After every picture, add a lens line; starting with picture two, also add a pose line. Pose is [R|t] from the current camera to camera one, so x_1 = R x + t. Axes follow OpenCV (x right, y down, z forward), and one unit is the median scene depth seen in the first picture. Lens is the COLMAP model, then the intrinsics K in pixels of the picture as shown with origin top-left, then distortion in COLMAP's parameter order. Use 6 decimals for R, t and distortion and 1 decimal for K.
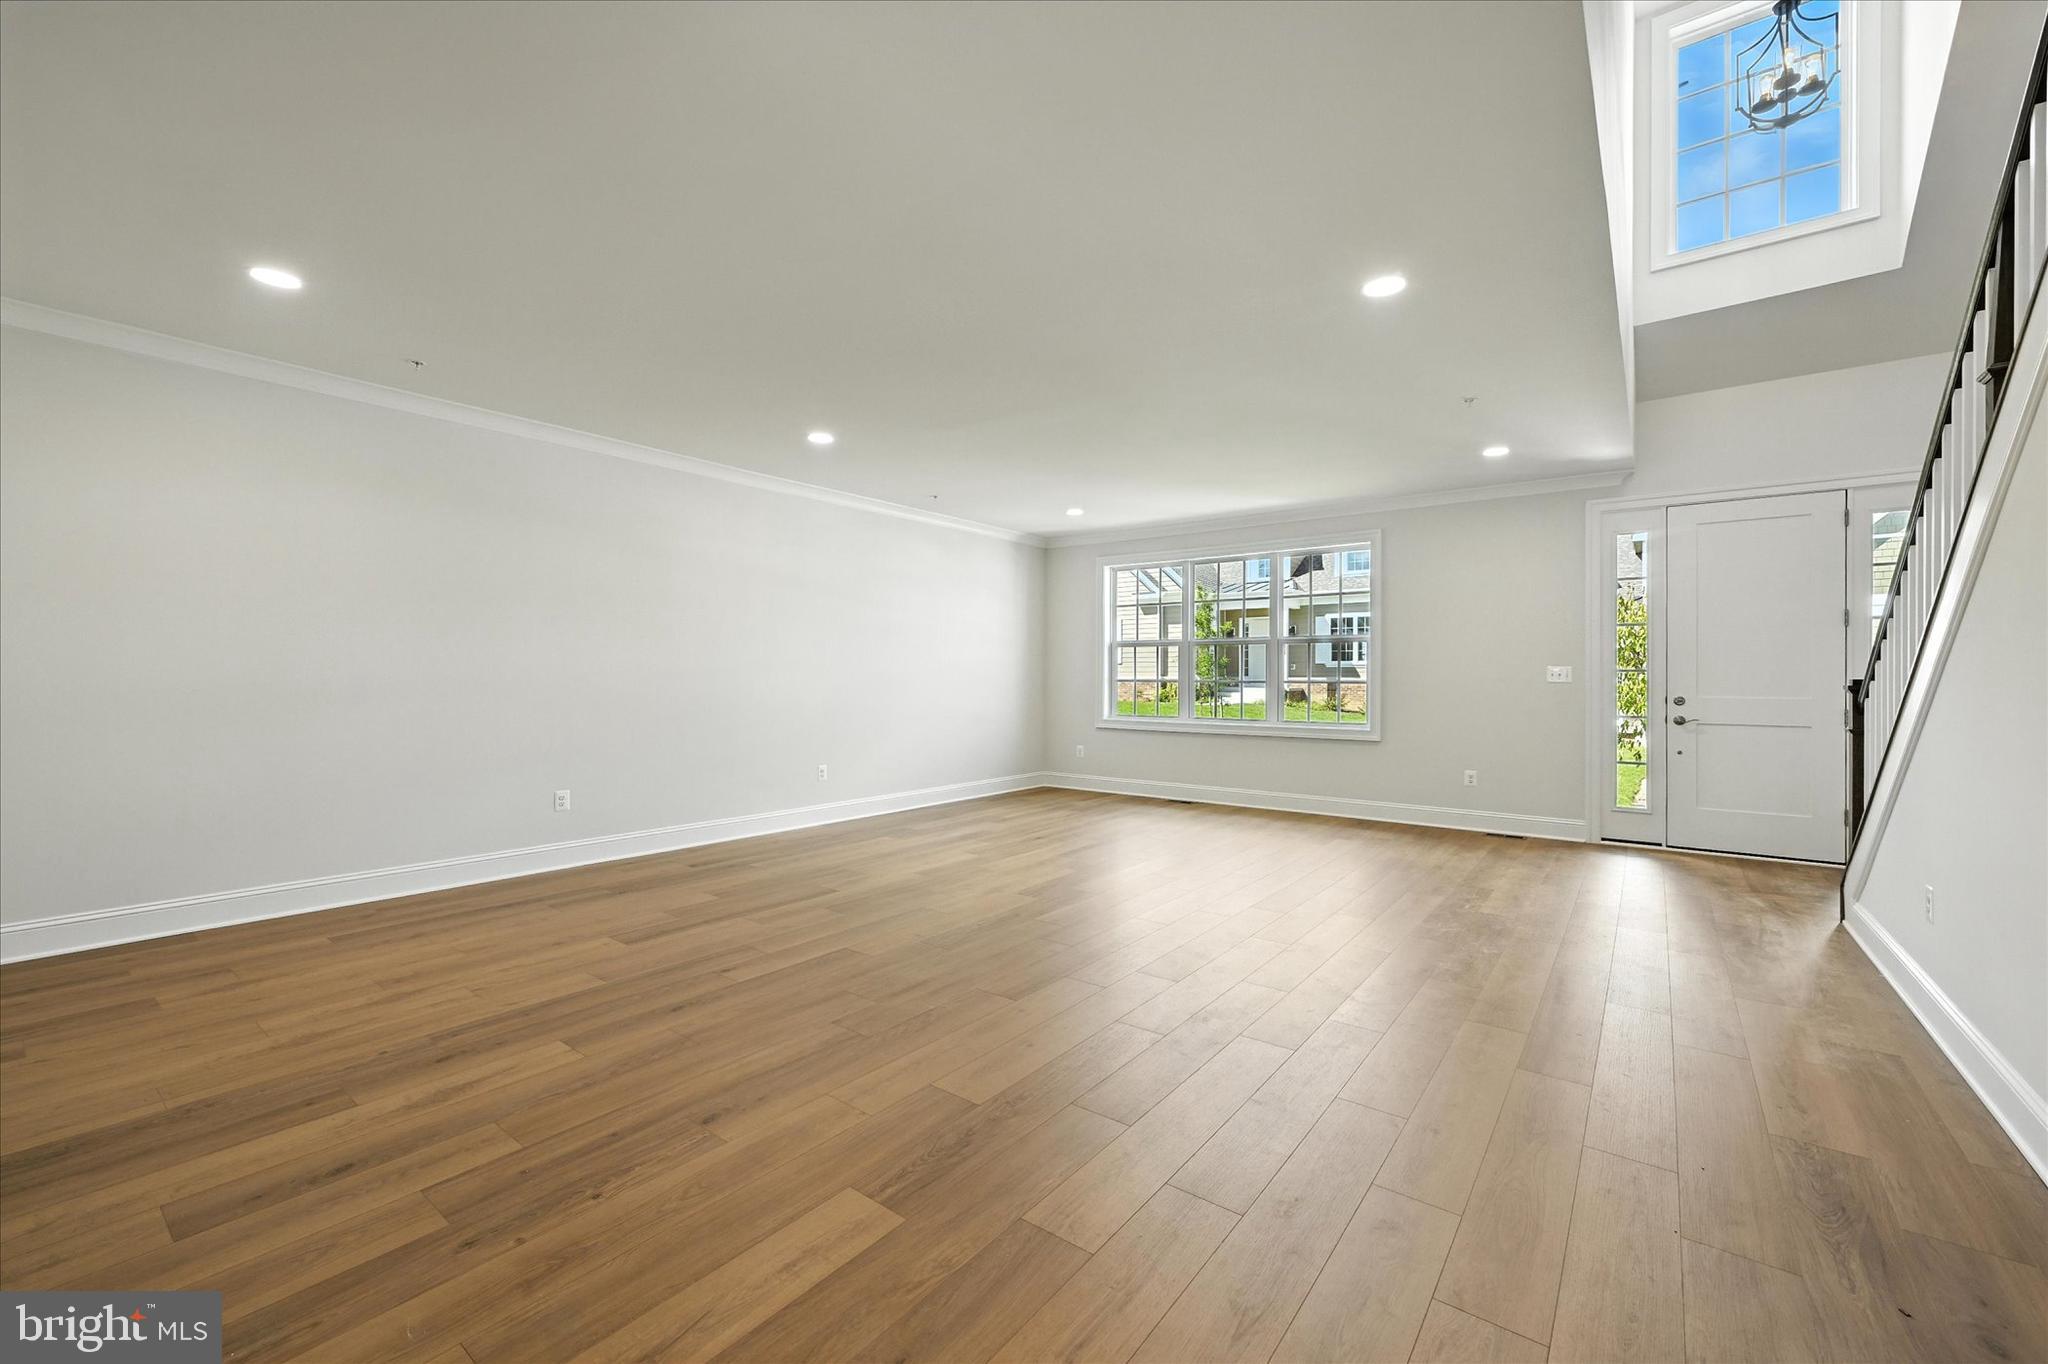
lens RADIAL K [[817.4, 0, 1021.0], [0, 817.4, 670.6], [0, 0, 1]] dist [-0.001915, 0.000081]
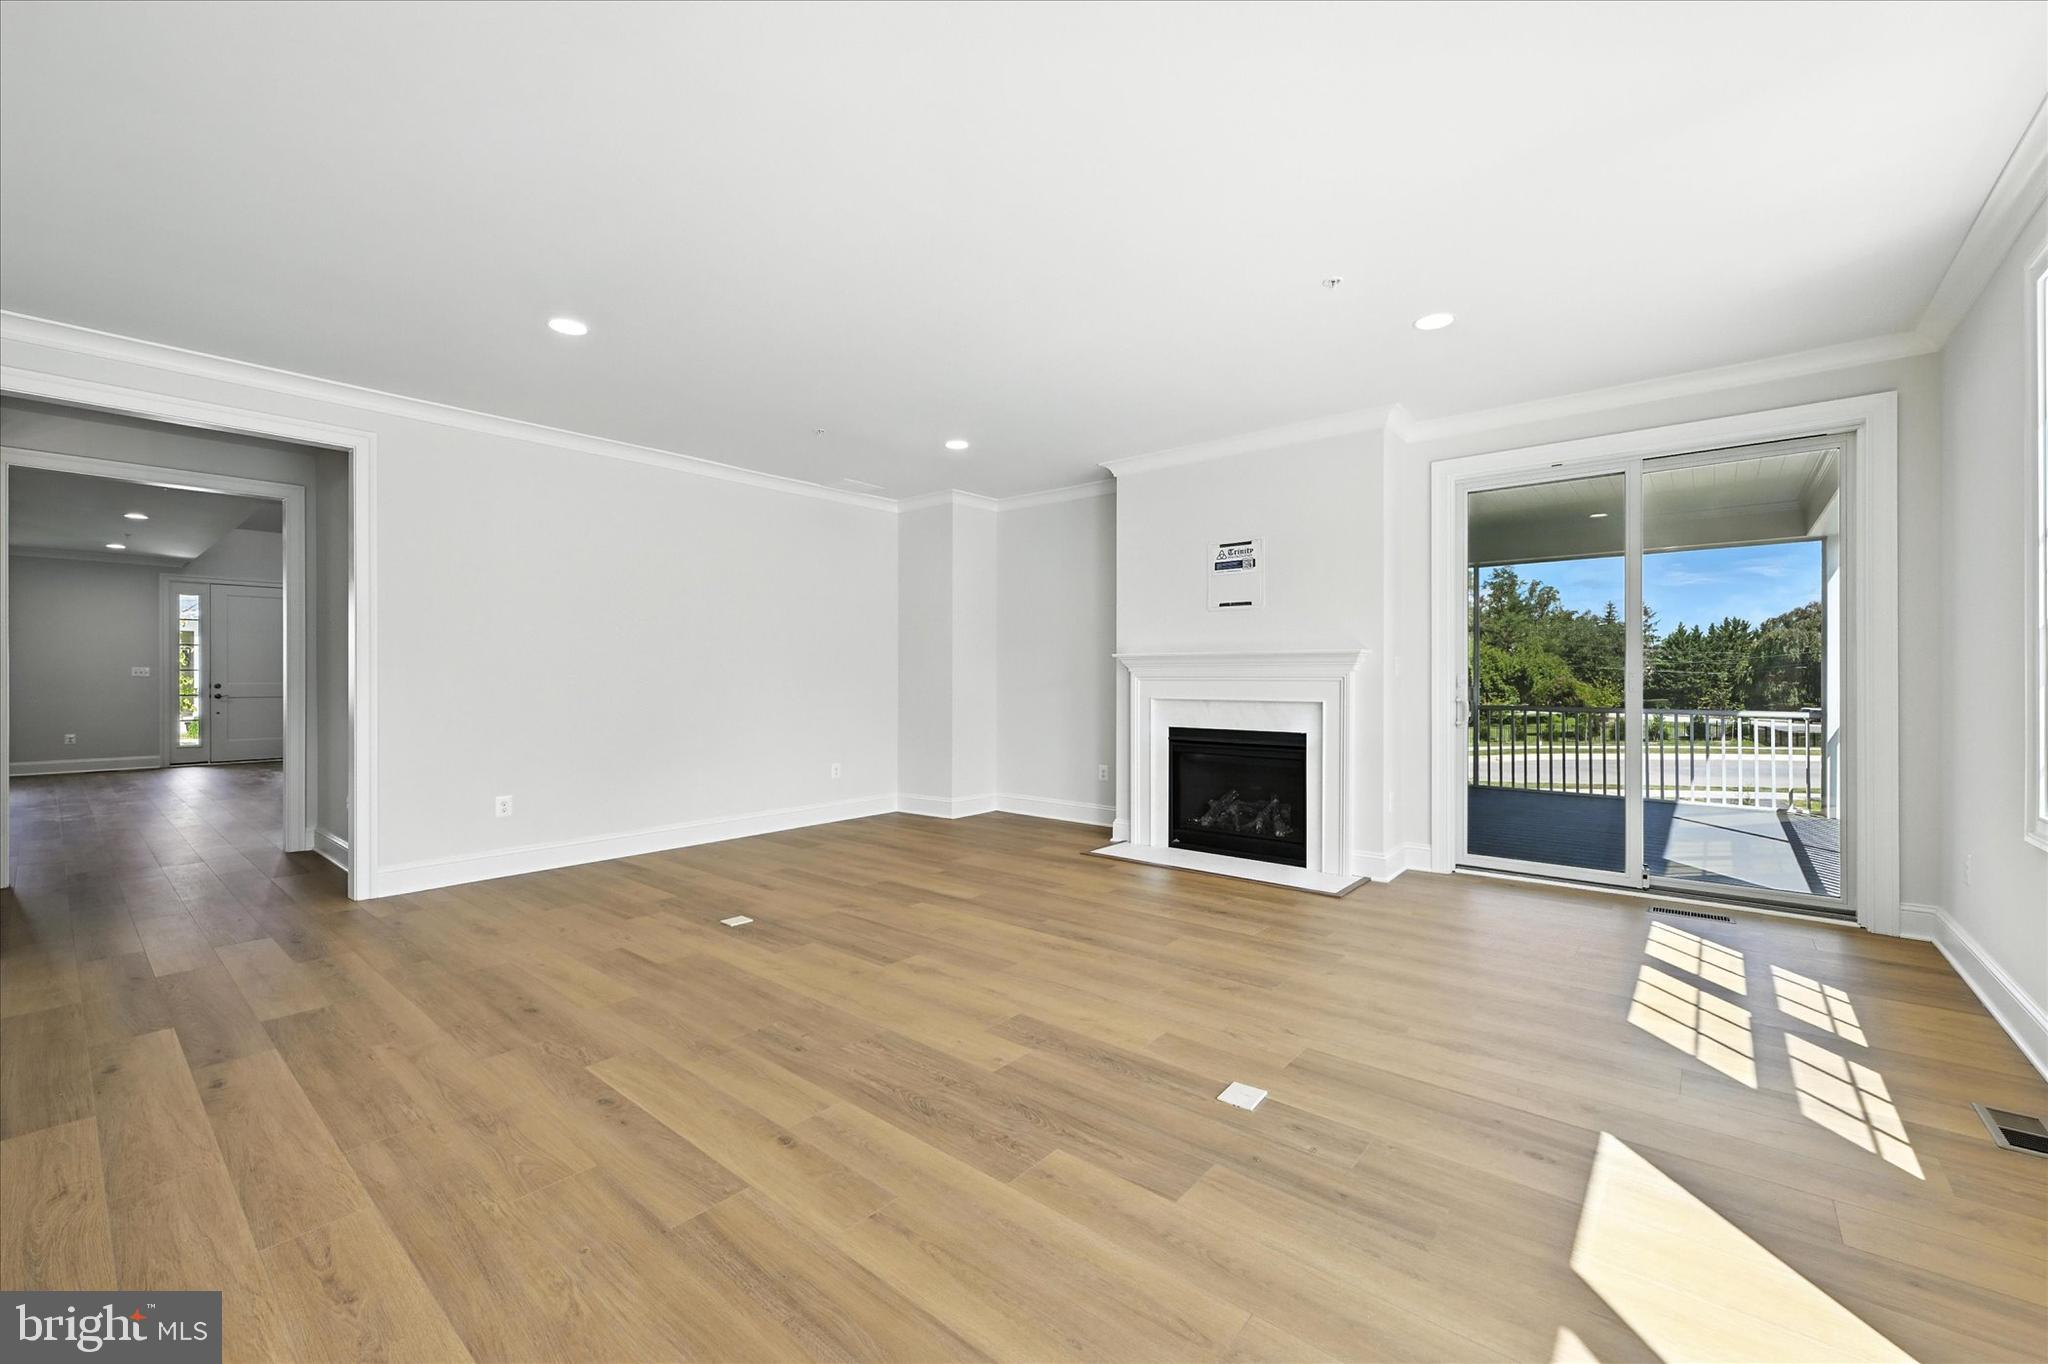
lens RADIAL K [[817.4, 0, 1023.8], [0, 817.4, 677.6], [0, 0, 1]] dist [-0.001915, 0.000081]
pose [[0.027602, -0.003715, 0.999612, -1.045864], [0.003567, 0.999987, 0.003618, 0.017358], [-0.999613, 0.003465, 0.027615, -0.934488]]
